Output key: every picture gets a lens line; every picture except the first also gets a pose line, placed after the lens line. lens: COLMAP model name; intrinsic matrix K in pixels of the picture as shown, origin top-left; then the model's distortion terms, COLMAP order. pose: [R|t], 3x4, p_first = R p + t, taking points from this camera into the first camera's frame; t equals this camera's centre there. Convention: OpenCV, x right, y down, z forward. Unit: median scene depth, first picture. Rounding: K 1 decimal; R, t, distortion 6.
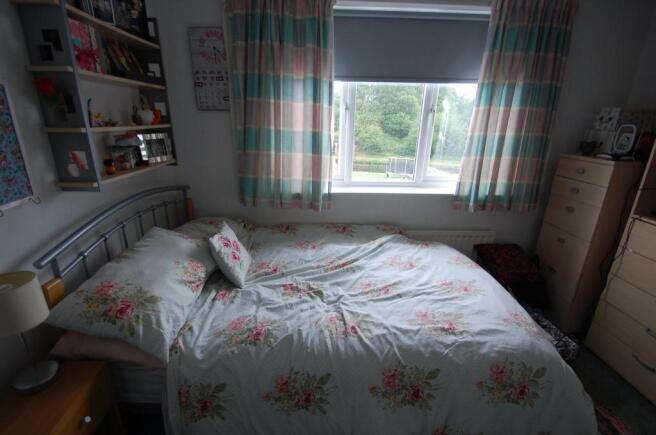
lens RADIAL K [[299.7, 0, 326.6], [0, 299.7, 222.4], [0, 0, 1]] dist [-0.010546, -0.007053]
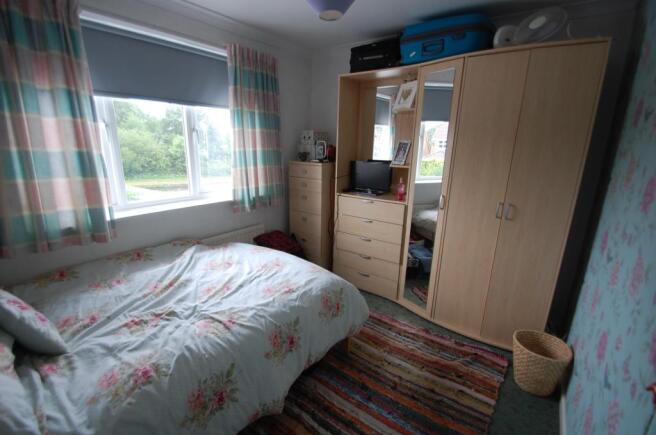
lens RADIAL K [[299.7, 0, 324.8], [0, 299.7, 218.2], [0, 0, 1]] dist [-0.010546, -0.007053]
pose [[0.615118, -0.196042, 0.763674, -0.304936], [0.245148, 0.968140, 0.051070, 0.006202], [-0.749355, 0.155800, 0.643579, -0.031923]]
